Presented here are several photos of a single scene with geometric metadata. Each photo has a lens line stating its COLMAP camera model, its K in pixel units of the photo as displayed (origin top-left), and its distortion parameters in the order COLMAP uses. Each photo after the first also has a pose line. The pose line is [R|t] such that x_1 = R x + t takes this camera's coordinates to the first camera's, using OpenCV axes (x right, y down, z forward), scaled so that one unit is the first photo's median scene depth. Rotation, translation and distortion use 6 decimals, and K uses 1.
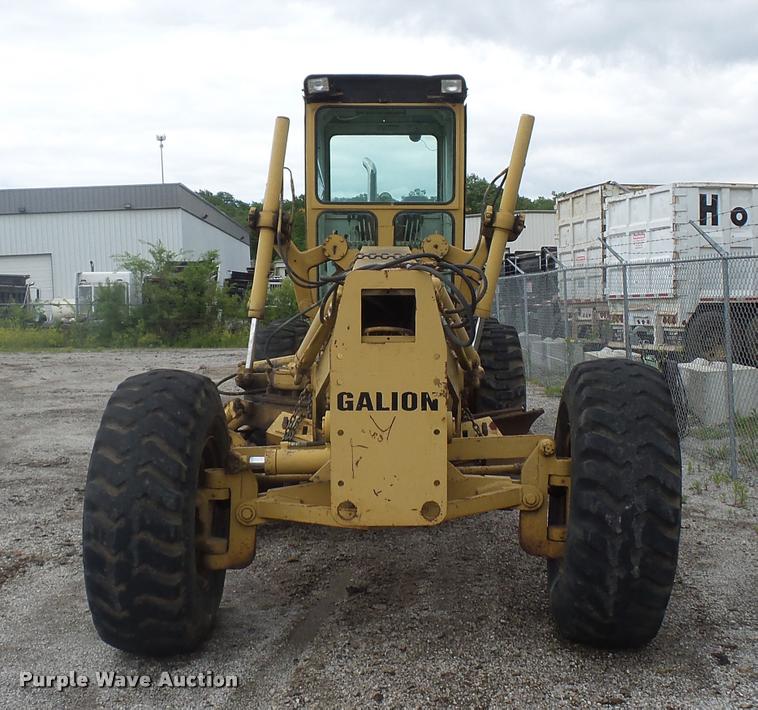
lens RADIAL K [[1036.3, 0, 379.0], [0, 1036.3, 355.0], [0, 0, 1]] dist [-0.001683, 0.020243]
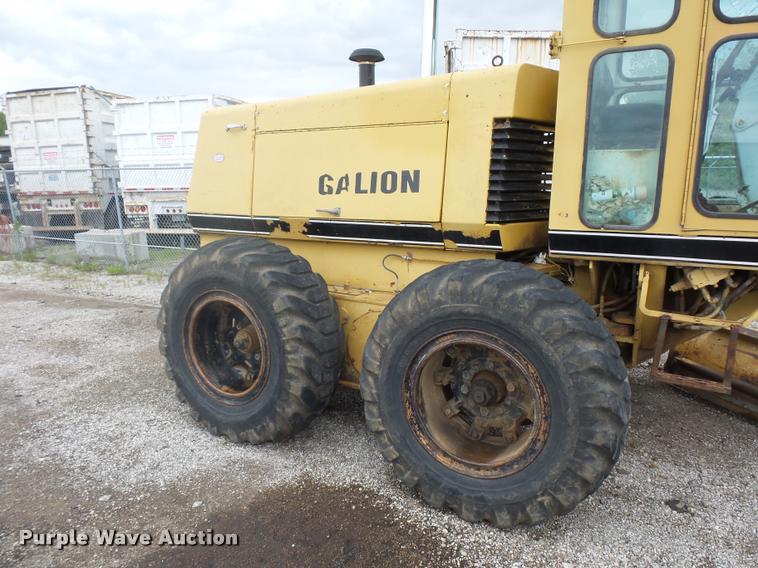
lens RADIAL K [[527.2, 0, 384.8], [0, 527.2, 285.6], [0, 0, 1]] dist [-0.002379, -0.000032]
pose [[0.472506, -0.167251, 0.865312, -0.782696], [0.056180, 0.985547, 0.159813, -0.134560], [-0.879535, -0.026900, 0.475073, 2.124571]]
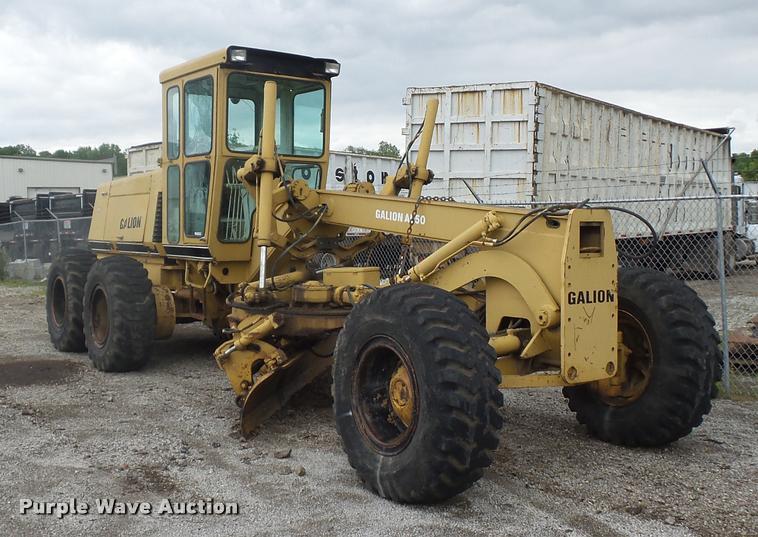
lens RADIAL K [[872.3, 0, 379.1], [0, 872.3, 252.2], [0, 0, 1]] dist [0.005721, 0.011569]
pose [[0.812231, -0.011809, 0.583216, -0.973023], [0.032243, 0.999175, -0.024673, 0.001496], [-0.582444, 0.038845, 0.811942, 0.154292]]
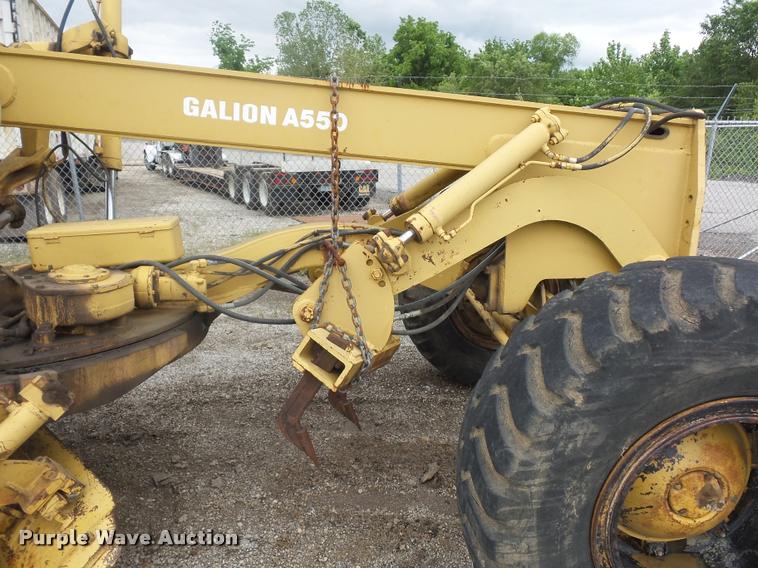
lens RADIAL K [[522.0, 0, 377.9], [0, 522.0, 286.8], [0, 0, 1]] dist [0.018923, -0.023816]
pose [[-0.057508, -0.241640, 0.968660, -0.531017], [0.057638, 0.967844, 0.244859, -0.058852], [-0.996680, 0.069913, -0.041731, 1.338003]]
